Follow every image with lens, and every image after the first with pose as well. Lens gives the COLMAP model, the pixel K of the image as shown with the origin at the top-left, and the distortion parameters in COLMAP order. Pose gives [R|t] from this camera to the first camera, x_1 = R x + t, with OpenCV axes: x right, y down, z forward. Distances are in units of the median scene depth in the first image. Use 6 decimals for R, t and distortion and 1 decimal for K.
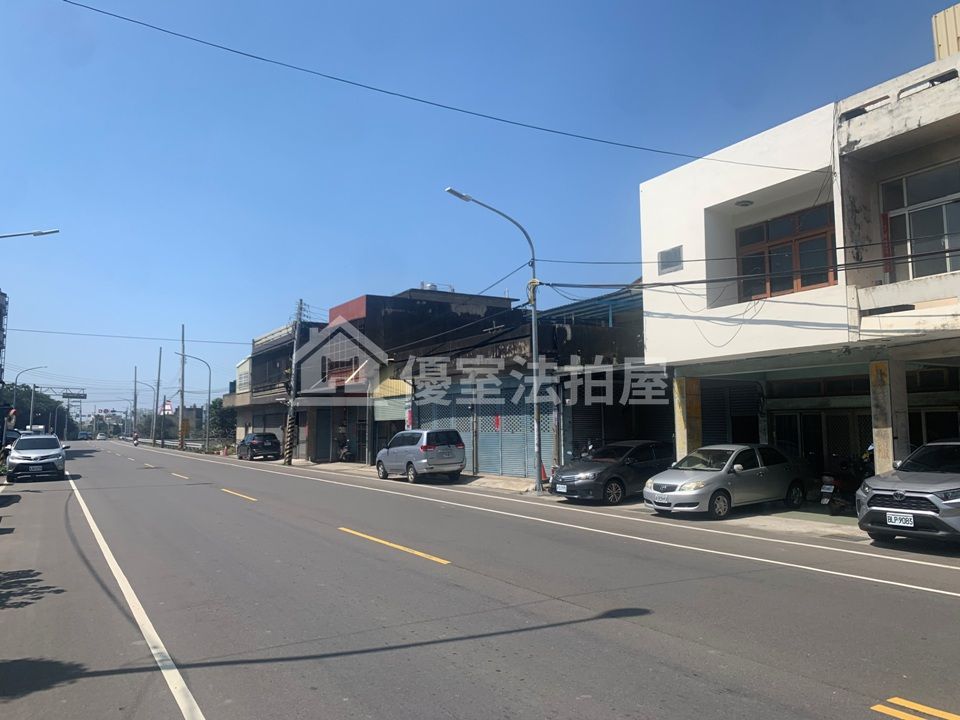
lens RADIAL K [[737.4, 0, 483.9], [0, 737.4, 353.8], [0, 0, 1]] dist [0.051230, -0.085171]
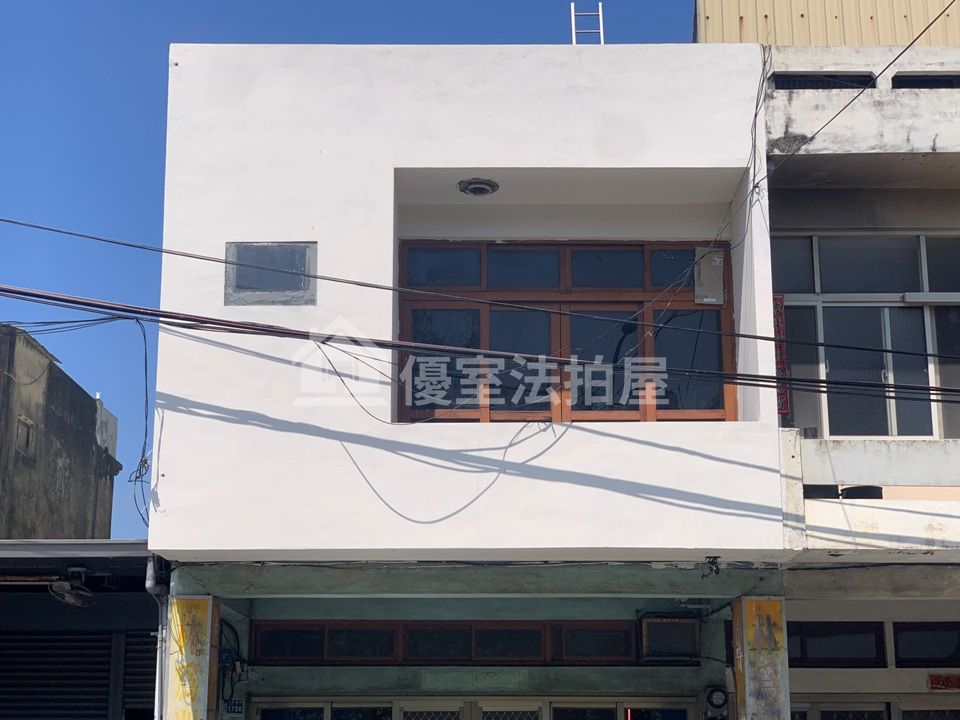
lens RADIAL K [[1527.6, 0, 475.2], [0, 1527.6, 354.6], [0, 0, 1]] dist [0.030838, 0.022233]
pose [[0.500230, 0.212952, 0.839298, -0.357145], [-0.089447, 0.976810, -0.194531, 0.057274], [-0.861260, 0.022238, 0.507677, 0.583941]]
